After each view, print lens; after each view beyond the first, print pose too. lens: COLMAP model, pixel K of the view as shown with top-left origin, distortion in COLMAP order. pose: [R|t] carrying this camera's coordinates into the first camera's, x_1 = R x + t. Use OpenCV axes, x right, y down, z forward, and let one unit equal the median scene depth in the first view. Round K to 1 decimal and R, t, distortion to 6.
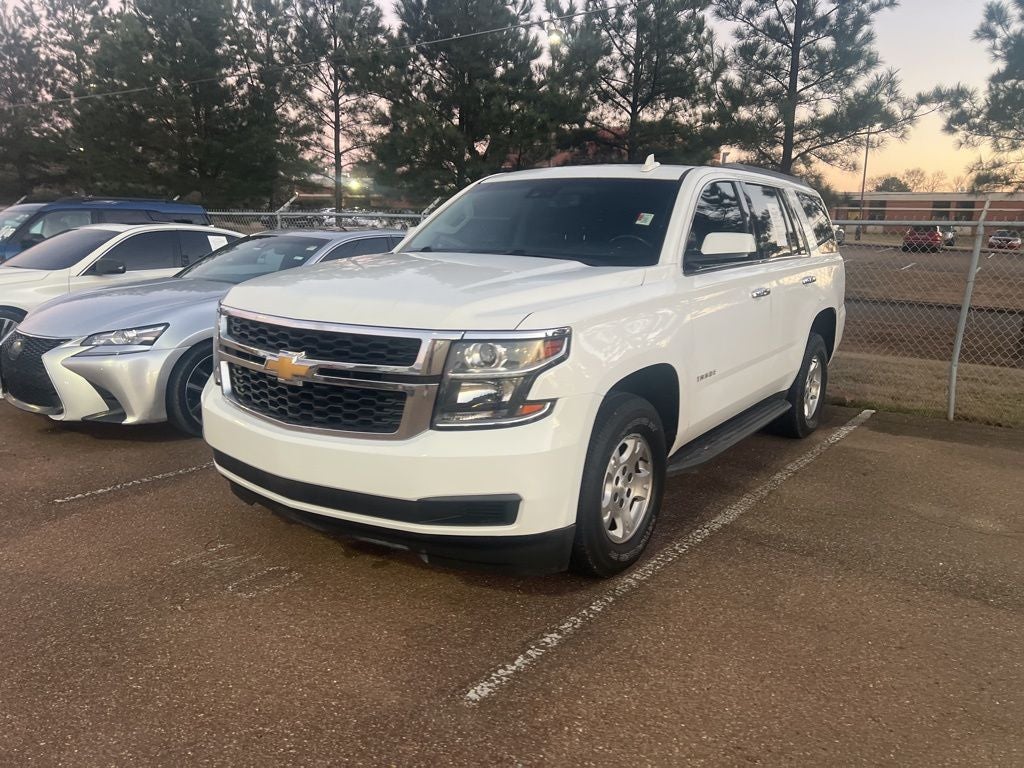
lens RADIAL K [[767.5, 0, 521.8], [0, 767.5, 384.1], [0, 0, 1]] dist [0.051604, -0.055912]
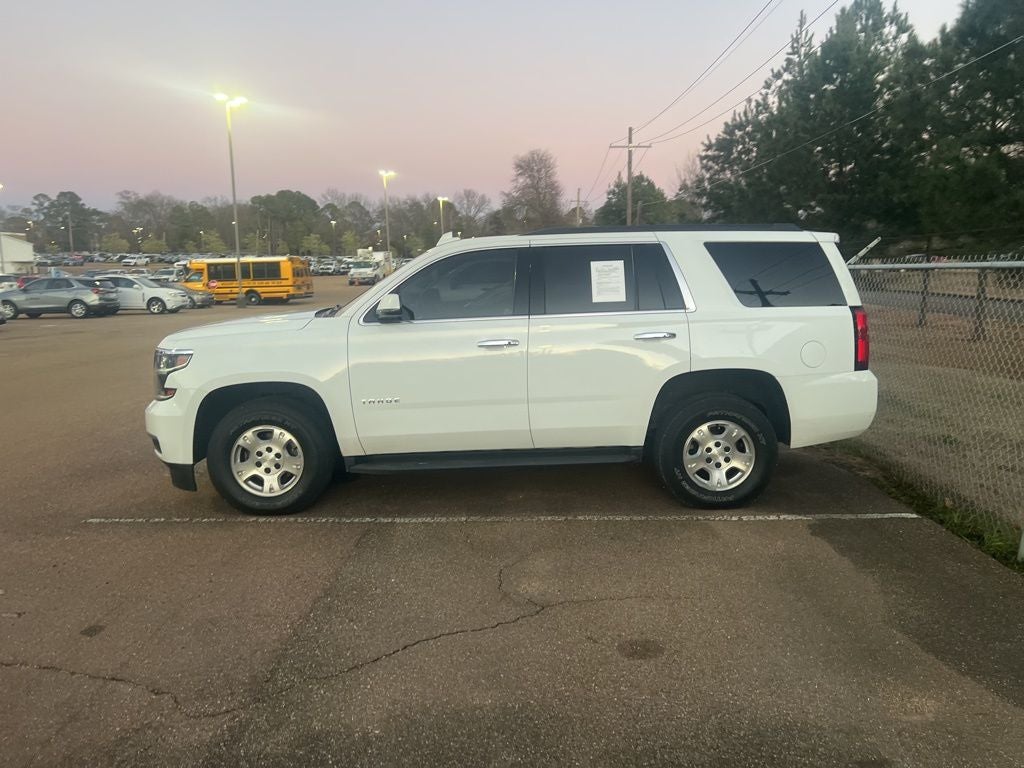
lens RADIAL K [[761.8, 0, 516.1], [0, 761.8, 375.3], [0, 0, 1]] dist [0.055613, -0.059984]
pose [[0.579124, 0.077258, -0.811570, 1.533876], [-0.131933, 0.991259, 0.000218, -0.092178], [0.804493, 0.106947, 0.584255, 0.452541]]
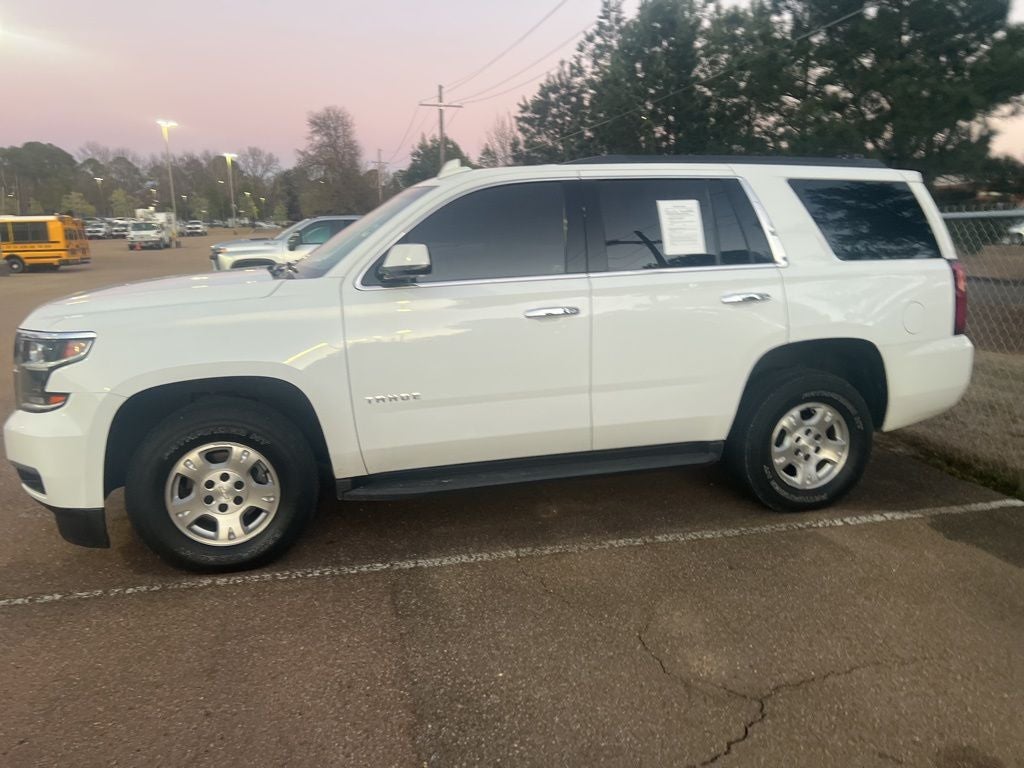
lens RADIAL K [[761.8, 0, 501.2], [0, 761.8, 387.0], [0, 0, 1]] dist [0.055613, -0.059984]
pose [[0.757317, 0.095685, -0.646000, 0.993607], [-0.100167, 0.994522, 0.029880, -0.069706], [0.645320, 0.042079, 0.762753, 0.417060]]
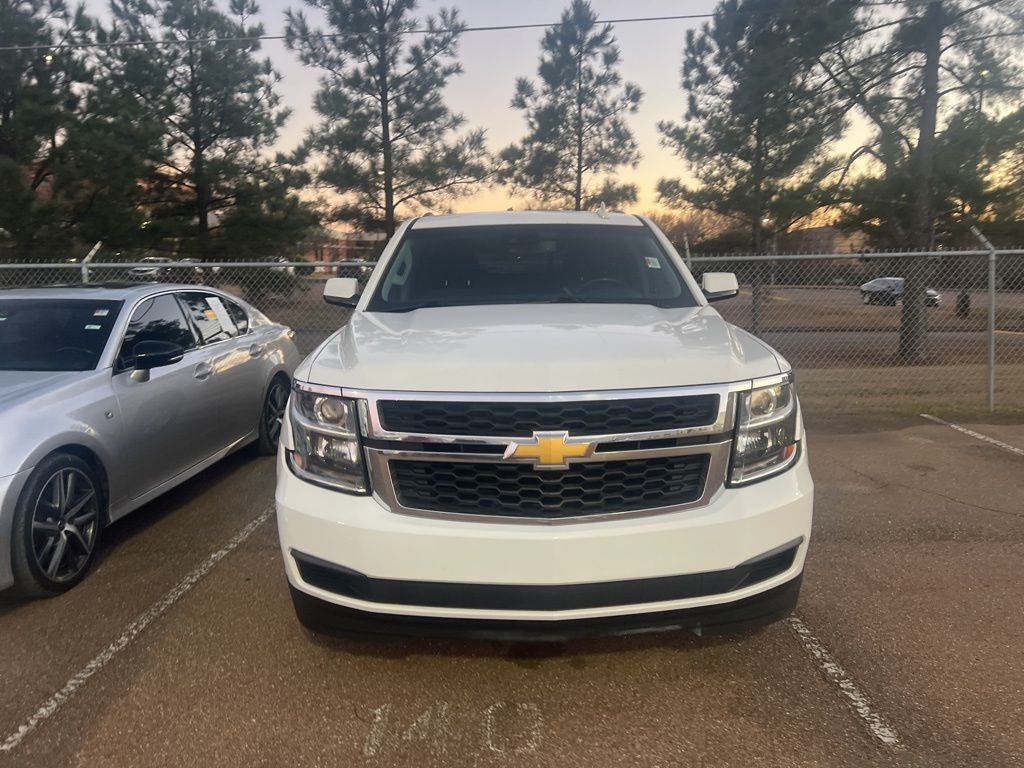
lens RADIAL K [[767.5, 0, 520.6], [0, 767.5, 379.4], [0, 0, 1]] dist [0.051604, -0.055912]
pose [[0.810951, -0.115601, 0.573581, -0.656519], [0.147724, 0.988983, -0.009536, -0.078190], [-0.566159, 0.092465, 0.819093, 0.277102]]
